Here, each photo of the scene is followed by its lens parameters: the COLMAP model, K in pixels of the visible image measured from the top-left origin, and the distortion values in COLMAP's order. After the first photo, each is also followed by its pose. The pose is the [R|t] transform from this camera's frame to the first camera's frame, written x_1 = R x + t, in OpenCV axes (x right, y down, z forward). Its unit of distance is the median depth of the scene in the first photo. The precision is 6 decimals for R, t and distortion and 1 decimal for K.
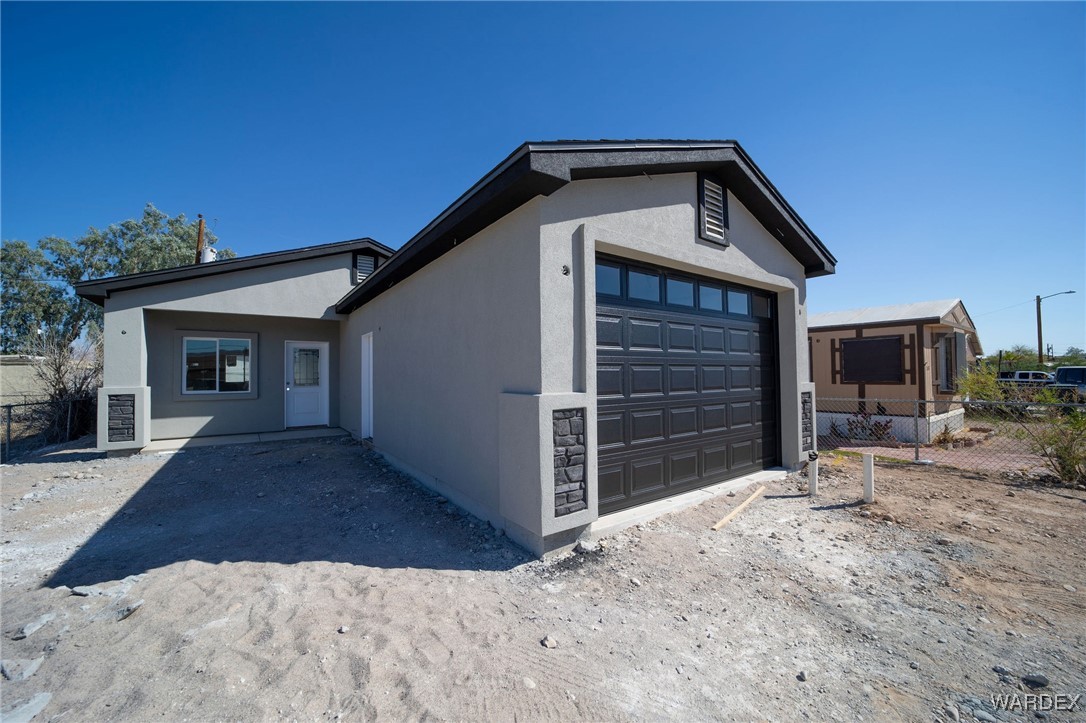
lens RADIAL K [[420.2, 0, 543.9], [0, 420.2, 364.8], [0, 0, 1]] dist [-0.036897, 0.008864]
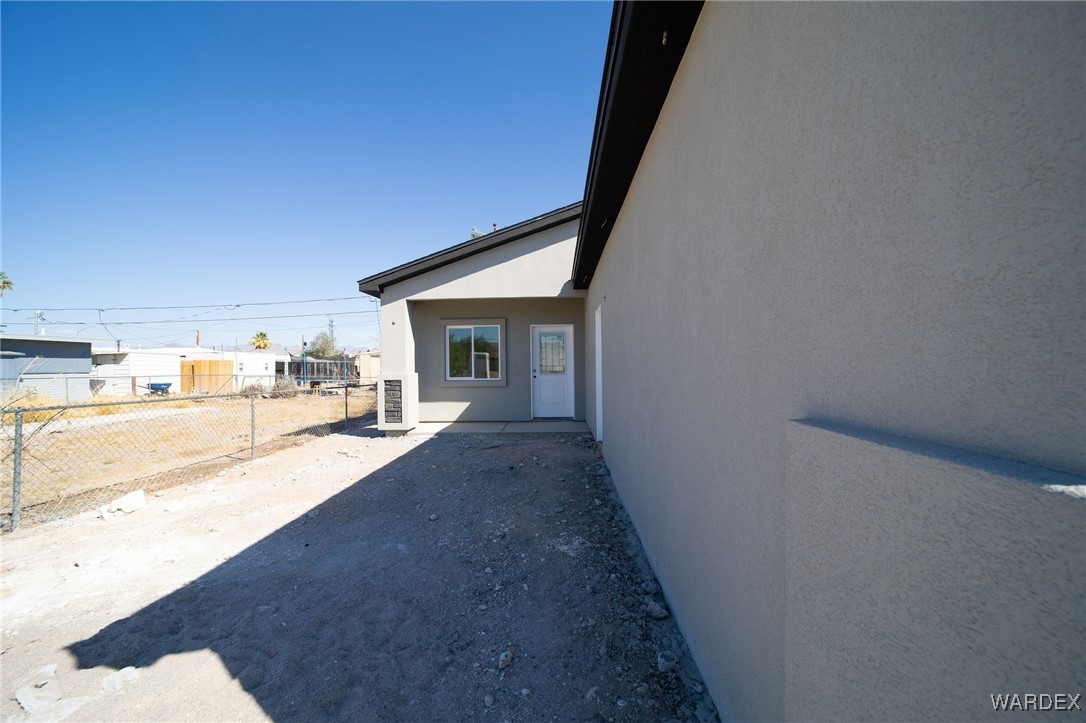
lens RADIAL K [[420.2, 0, 543.9], [0, 420.2, 364.8], [0, 0, 1]] dist [-0.036897, 0.008864]
pose [[0.796094, 0.000782, -0.605173, -0.029666], [0.018214, 0.999515, 0.025252, 0.009076], [0.604899, -0.031126, 0.795693, 0.295327]]
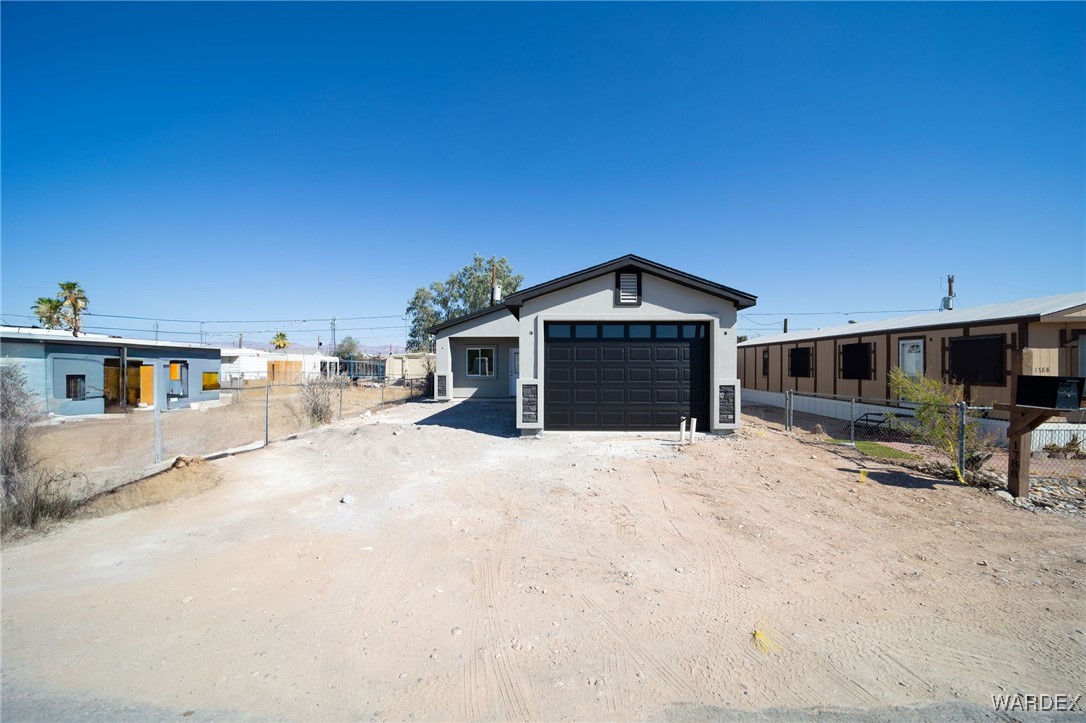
lens RADIAL K [[420.2, 0, 543.9], [0, 420.2, 364.8], [0, 0, 1]] dist [-0.036897, 0.008864]
pose [[0.798477, 0.010739, -0.601929, 0.685318], [0.004971, 0.999689, 0.024429, -0.034754], [0.602004, -0.022498, 0.798176, -0.432975]]
